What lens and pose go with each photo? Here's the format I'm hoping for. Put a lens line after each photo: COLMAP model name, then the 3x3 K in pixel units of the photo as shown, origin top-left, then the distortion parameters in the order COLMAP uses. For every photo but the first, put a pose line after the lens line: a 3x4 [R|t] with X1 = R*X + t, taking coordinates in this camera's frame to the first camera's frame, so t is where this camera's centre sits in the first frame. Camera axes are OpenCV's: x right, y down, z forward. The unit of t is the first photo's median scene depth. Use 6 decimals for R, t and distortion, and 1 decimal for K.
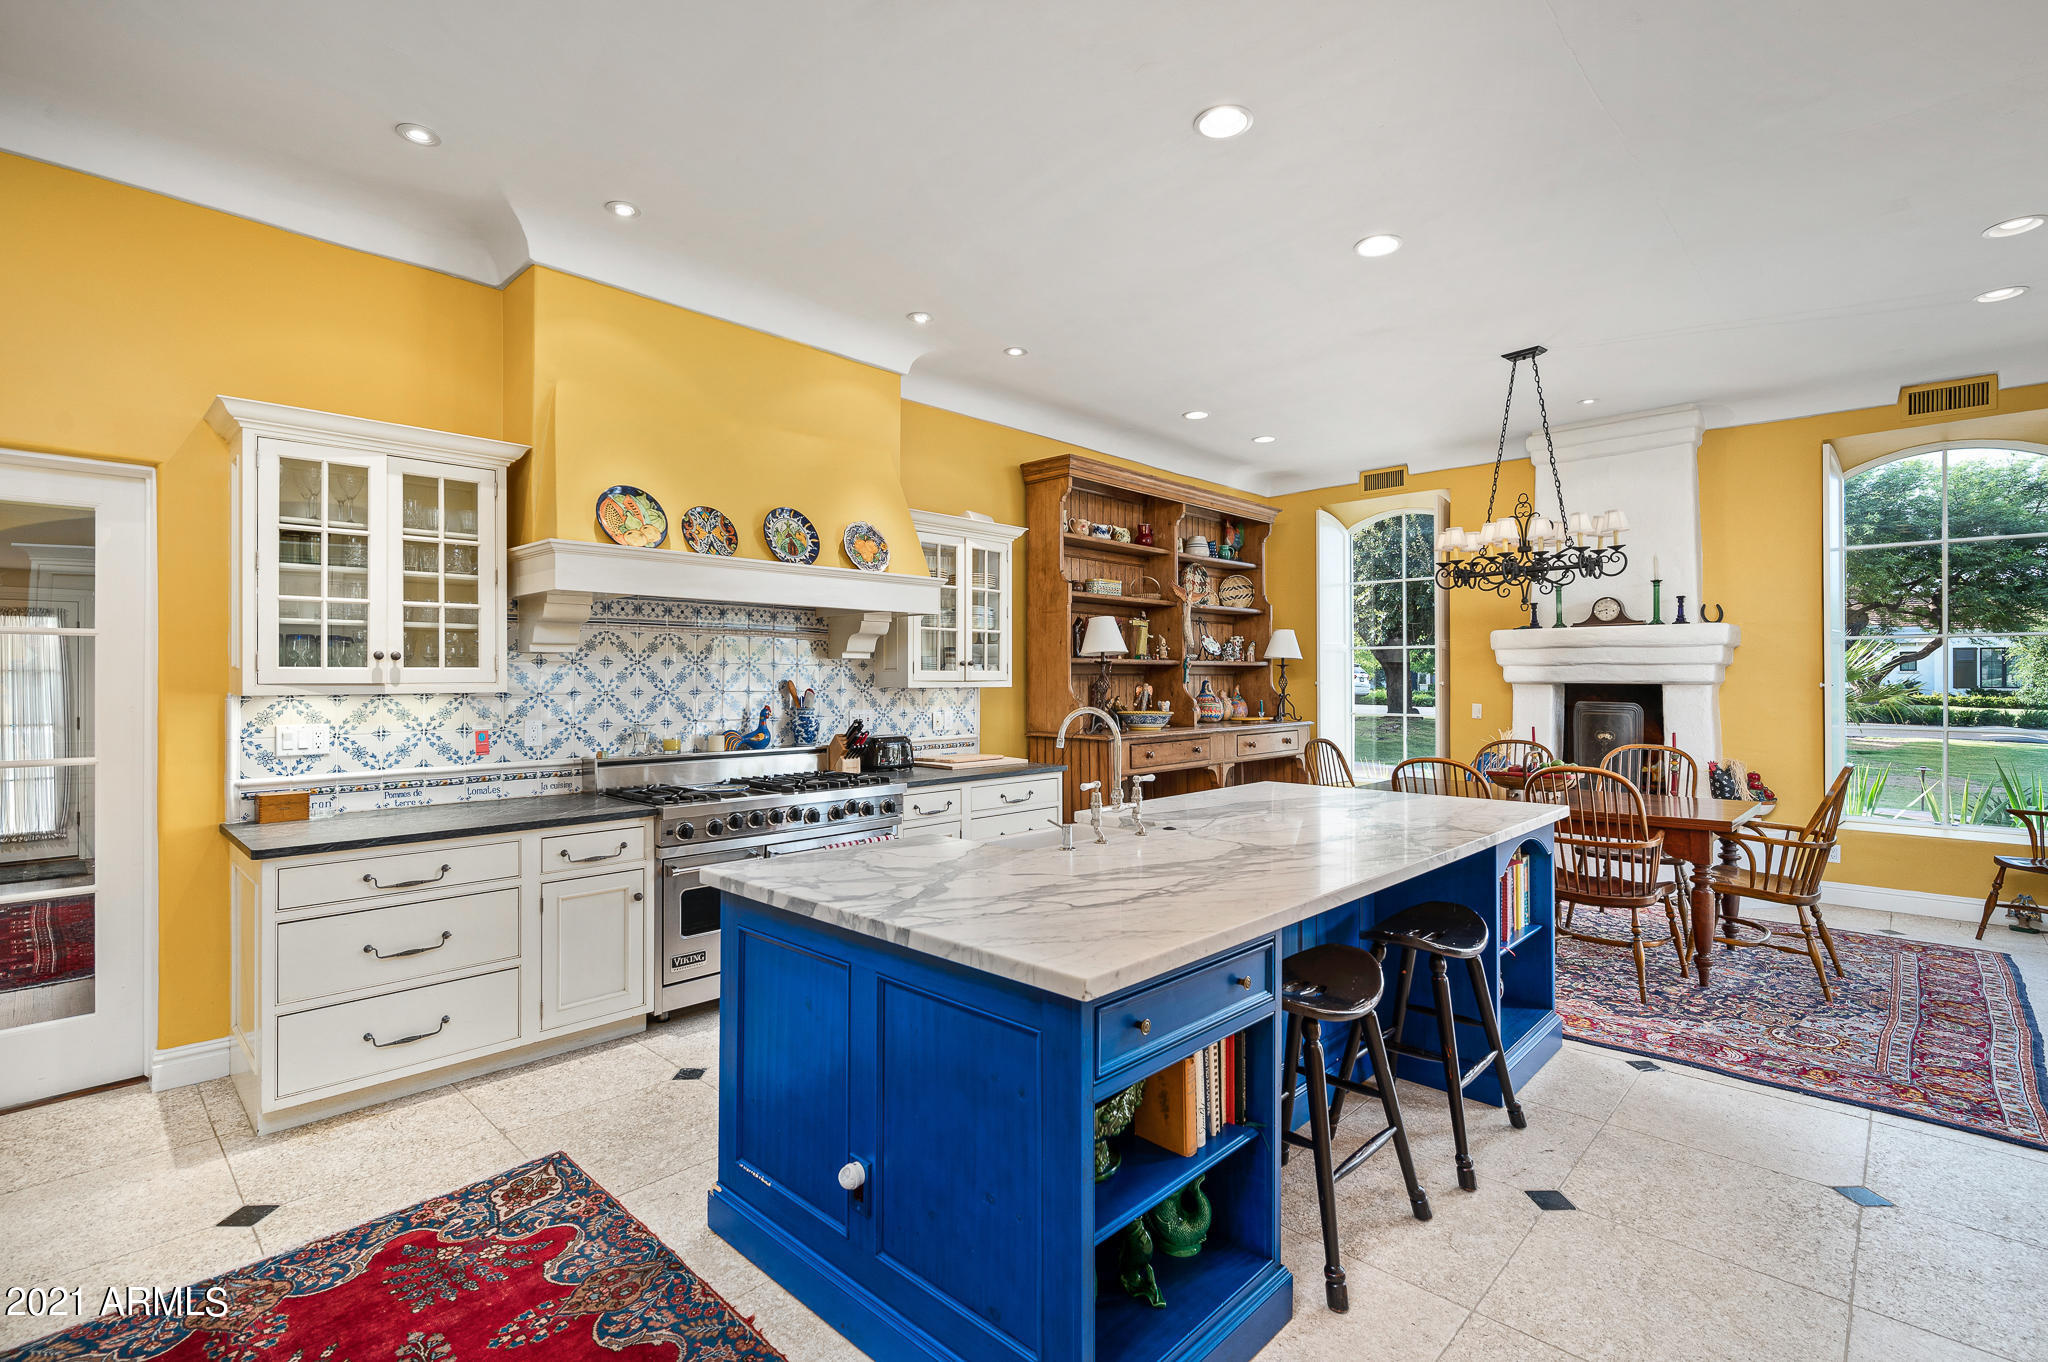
lens RADIAL K [[963.9, 0, 1016.9], [0, 963.9, 648.2], [0, 0, 1]] dist [-0.003074, 0.000850]
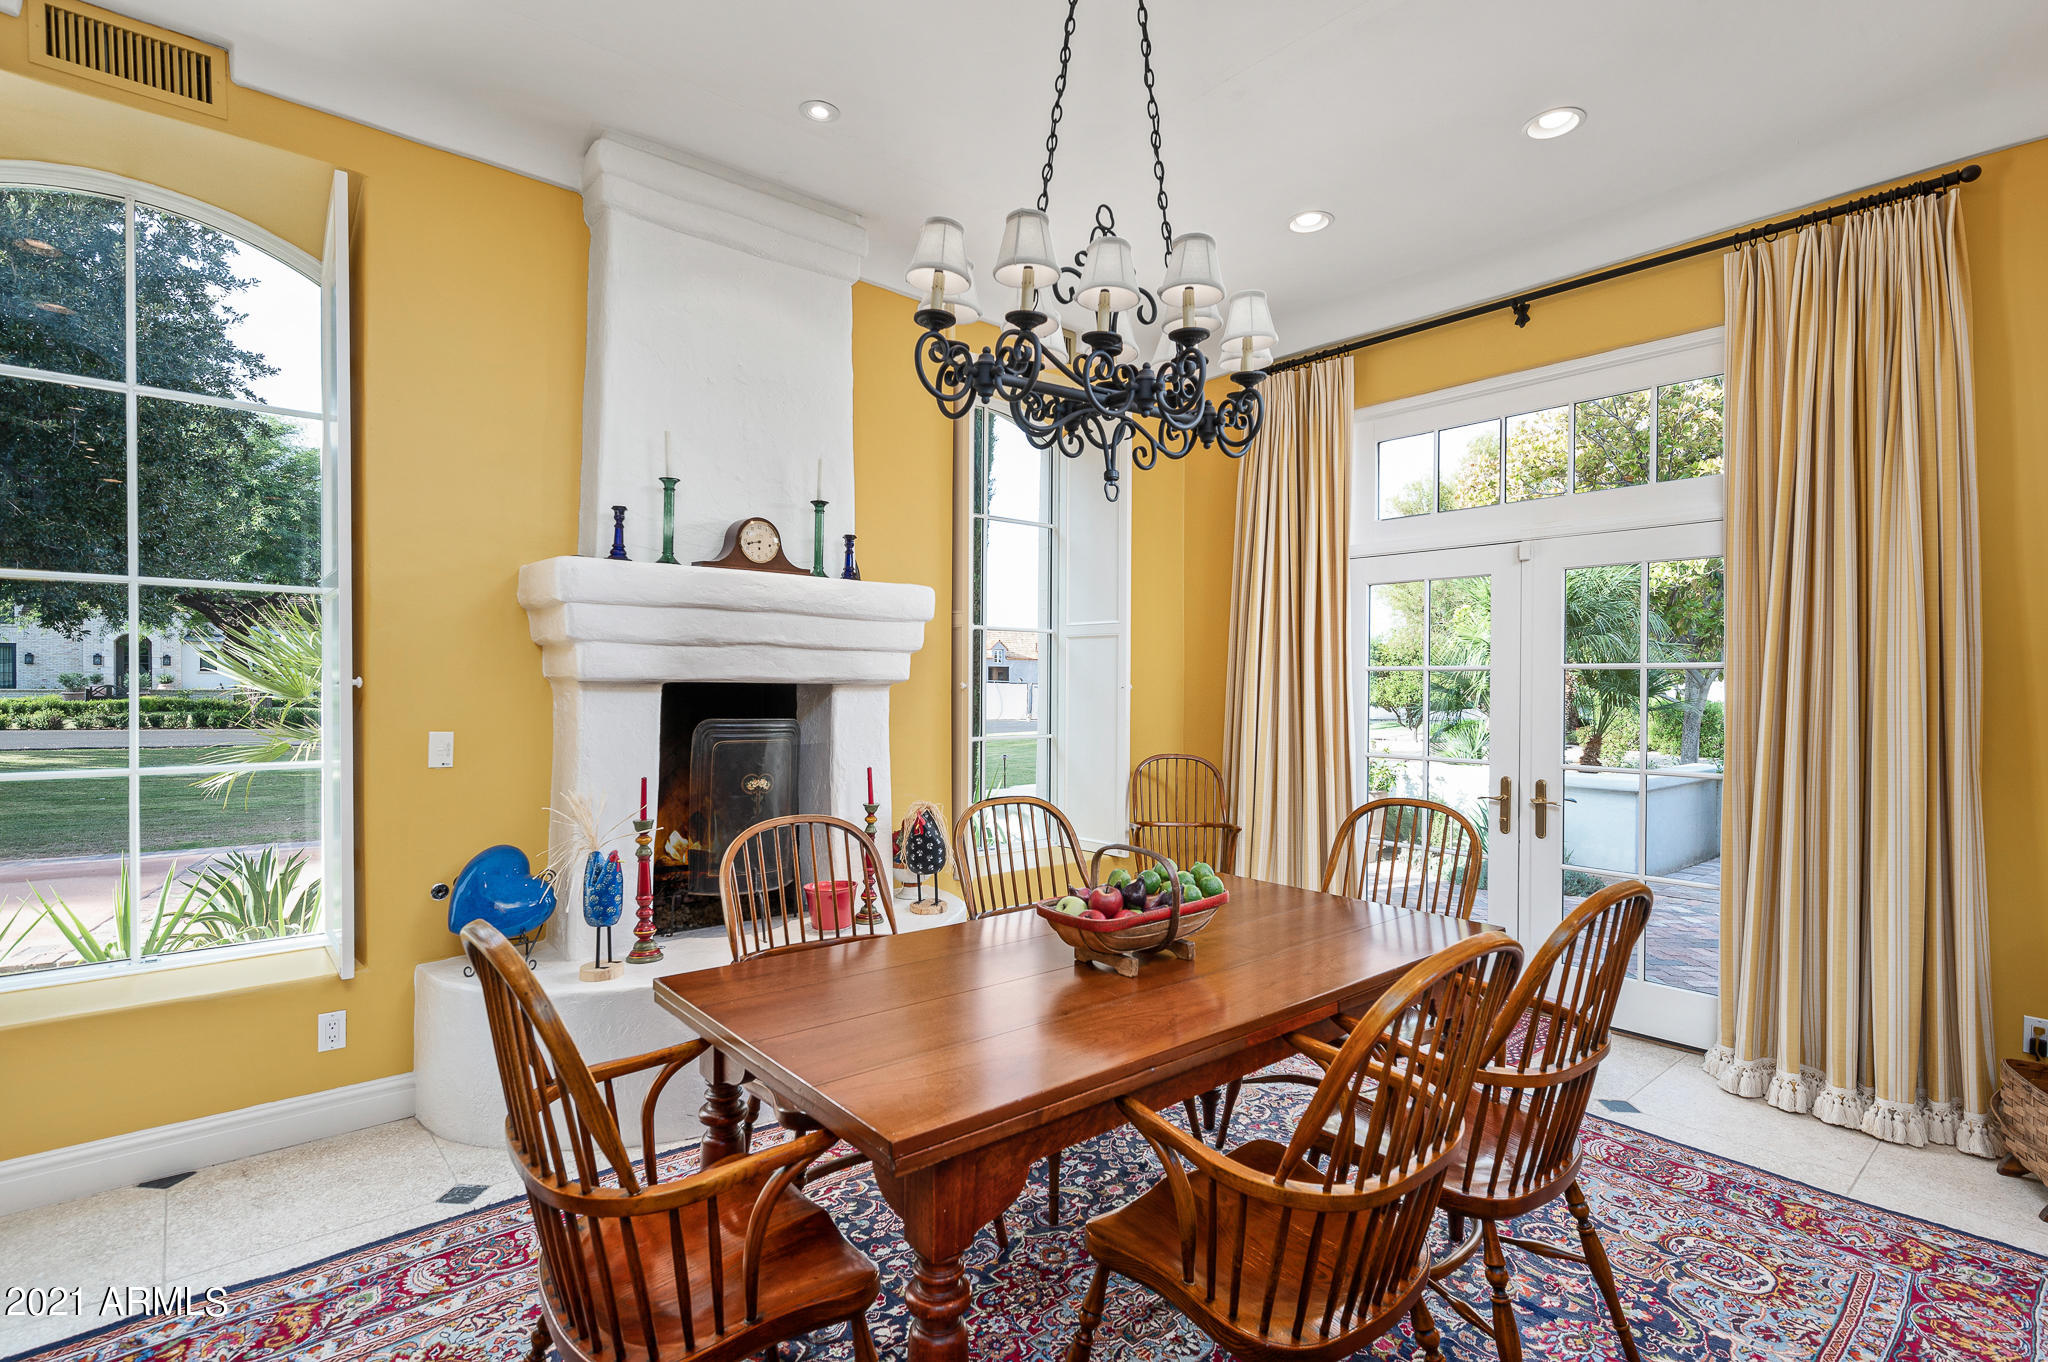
lens RADIAL K [[963.9, 0, 1009.6], [0, 963.9, 709.3], [0, 0, 1]] dist [-0.003074, 0.000850]
pose [[0.107534, -0.026159, 0.993857, 0.266353], [-0.034295, 0.998961, 0.030004, 0.079352], [-0.993610, -0.037311, 0.106525, 2.080014]]
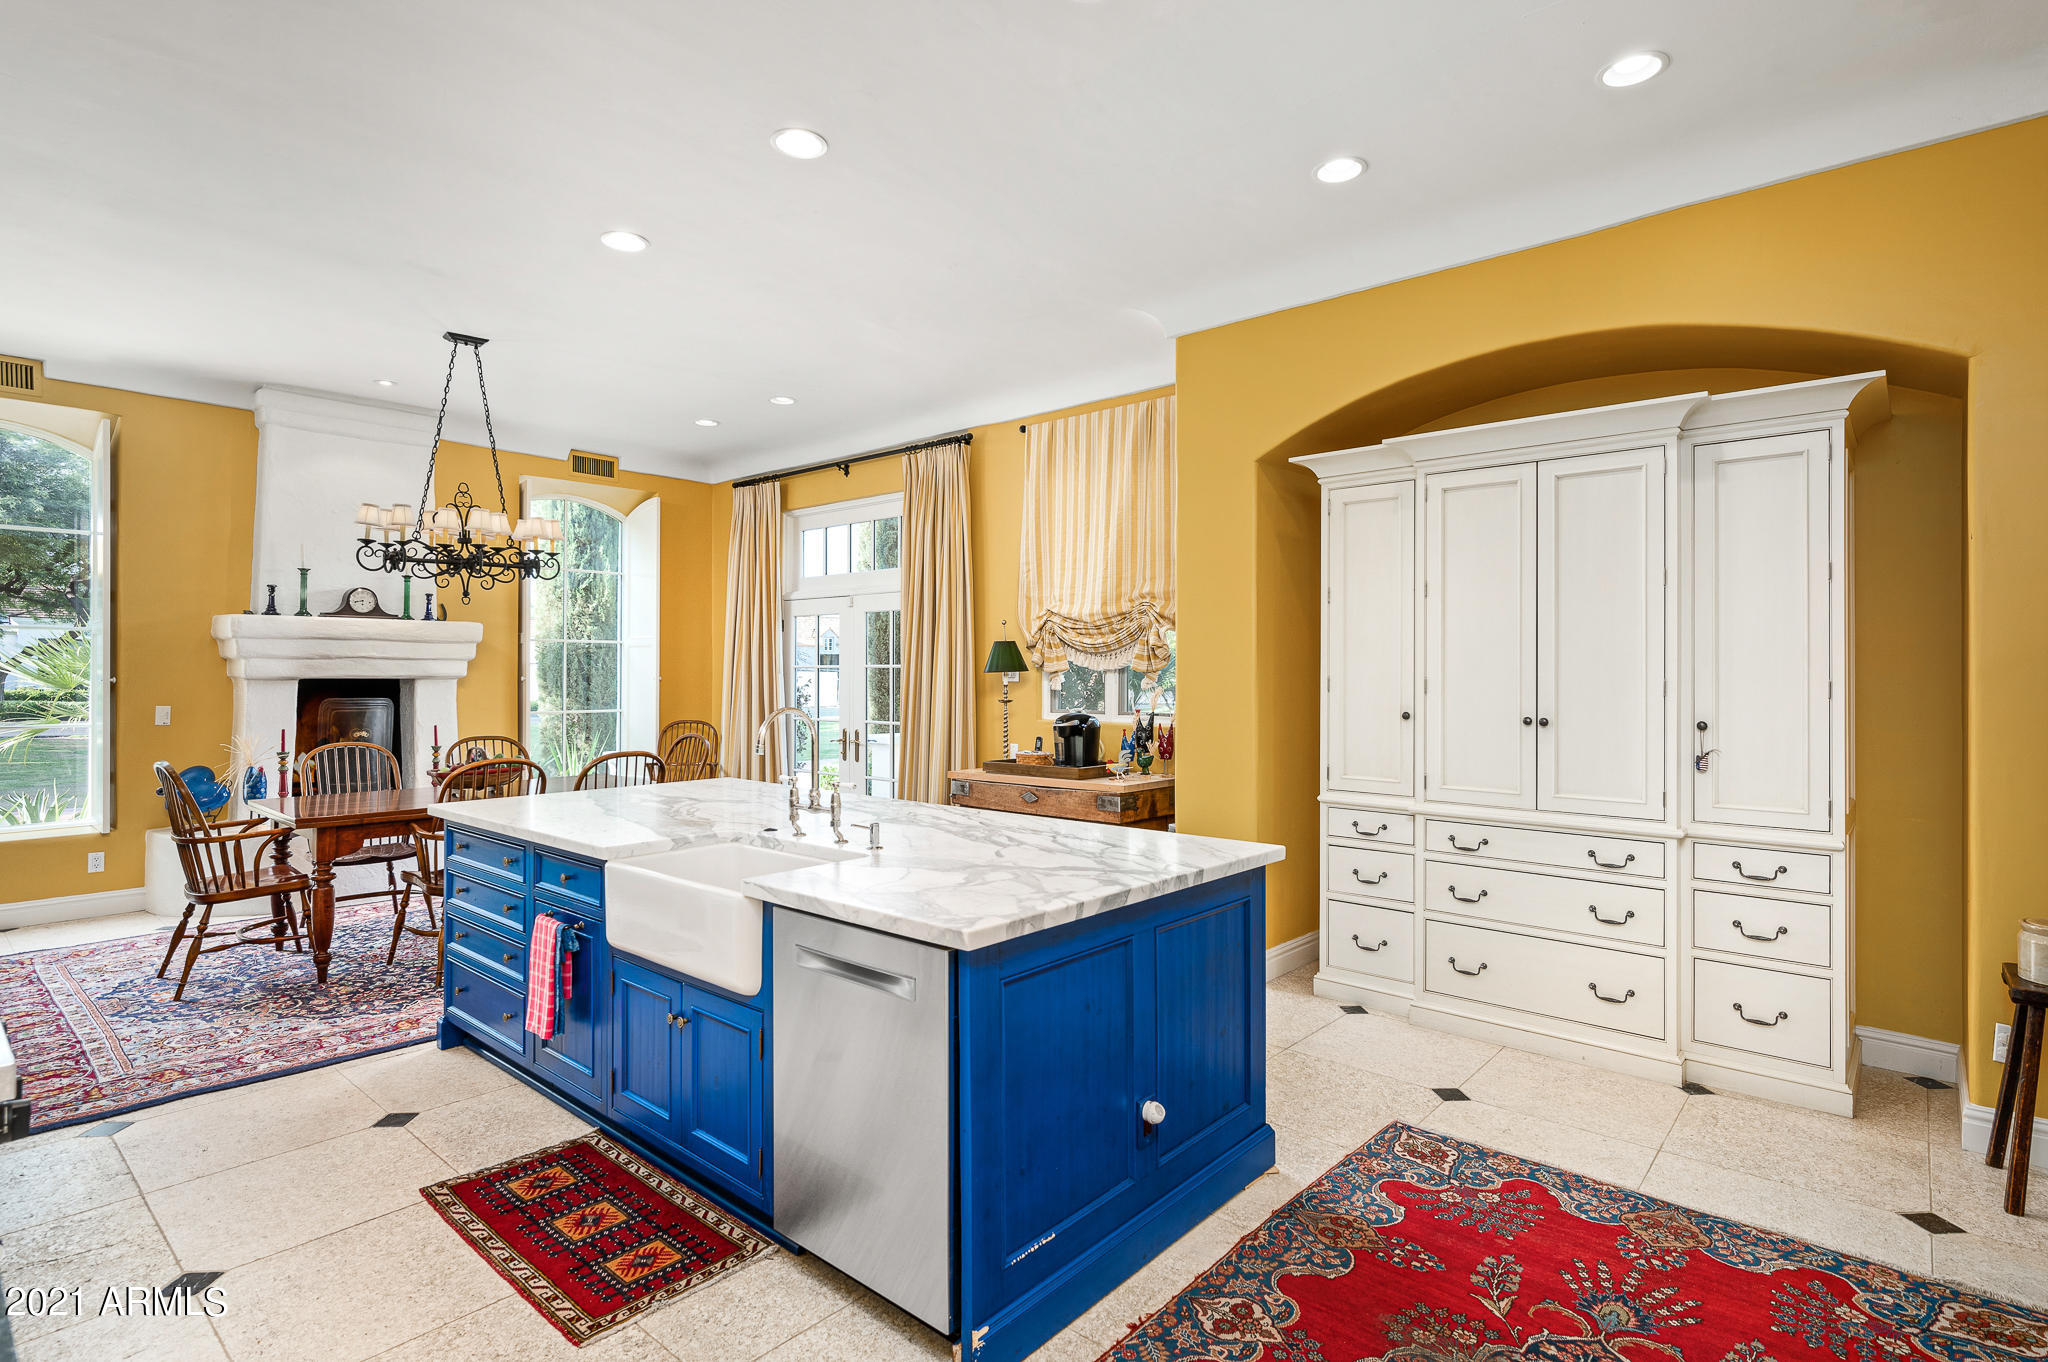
lens RADIAL K [[1001.6, 0, 1028.5], [0, 1001.6, 676.3], [0, 0, 1]] dist [0.005294, -0.000142]
pose [[-0.040154, -0.005515, 0.999178, -1.070923], [-0.029670, 0.999550, 0.004325, 0.027888], [-0.998753, -0.029472, -0.040300, 0.968319]]
